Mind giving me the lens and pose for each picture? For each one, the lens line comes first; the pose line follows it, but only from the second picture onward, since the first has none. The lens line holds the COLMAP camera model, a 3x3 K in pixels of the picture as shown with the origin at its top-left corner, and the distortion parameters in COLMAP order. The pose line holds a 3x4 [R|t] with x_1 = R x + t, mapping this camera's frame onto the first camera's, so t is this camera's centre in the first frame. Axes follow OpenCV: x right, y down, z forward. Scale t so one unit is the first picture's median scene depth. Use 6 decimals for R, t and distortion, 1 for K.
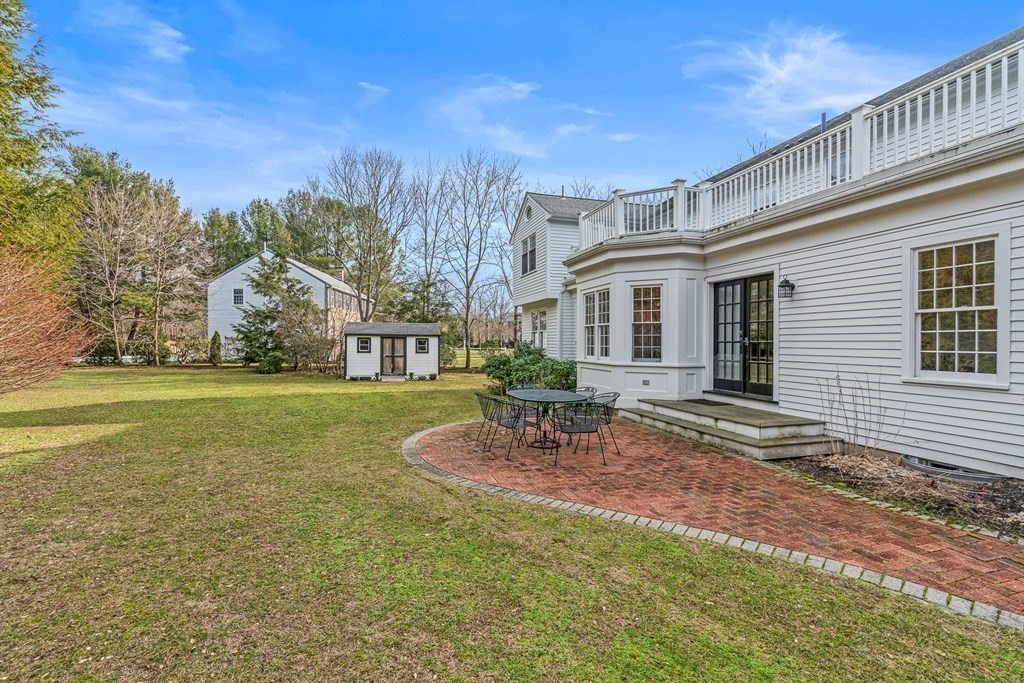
lens RADIAL K [[468.6, 0, 511.3], [0, 468.6, 342.7], [0, 0, 1]] dist [-0.005310, -0.000505]
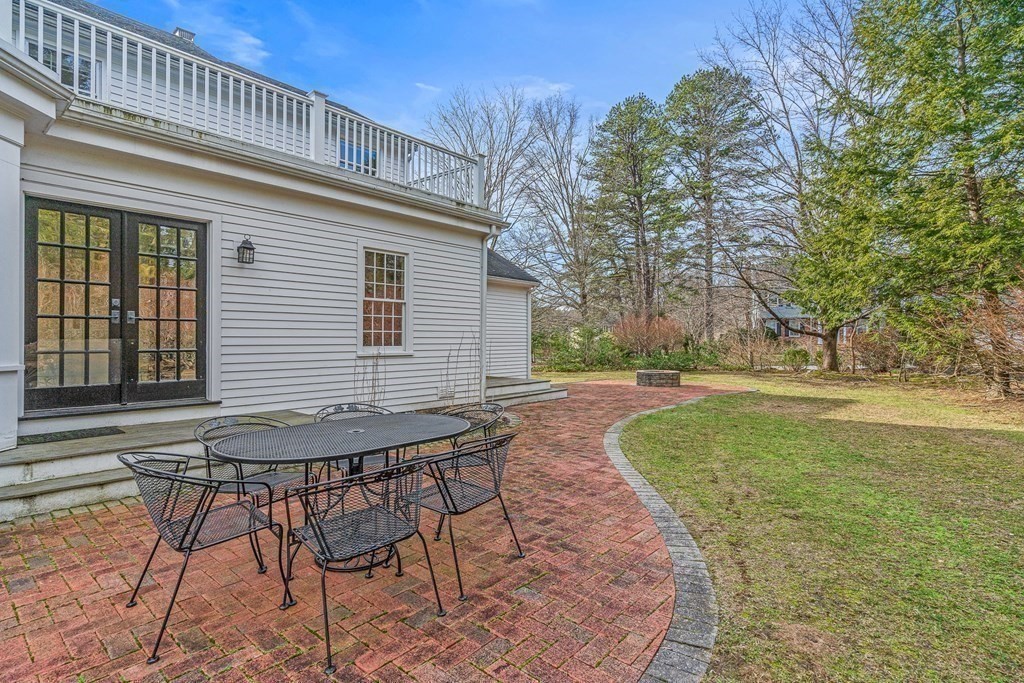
lens RADIAL K [[503.6, 0, 513.8], [0, 503.6, 337.4], [0, 0, 1]] dist [0.003632, 0.000559]
pose [[-0.531489, -0.003581, 0.847058, -0.407501], [-0.001473, 0.999993, 0.003303, 0.026285], [-0.847064, 0.000507, -0.531490, 1.198008]]
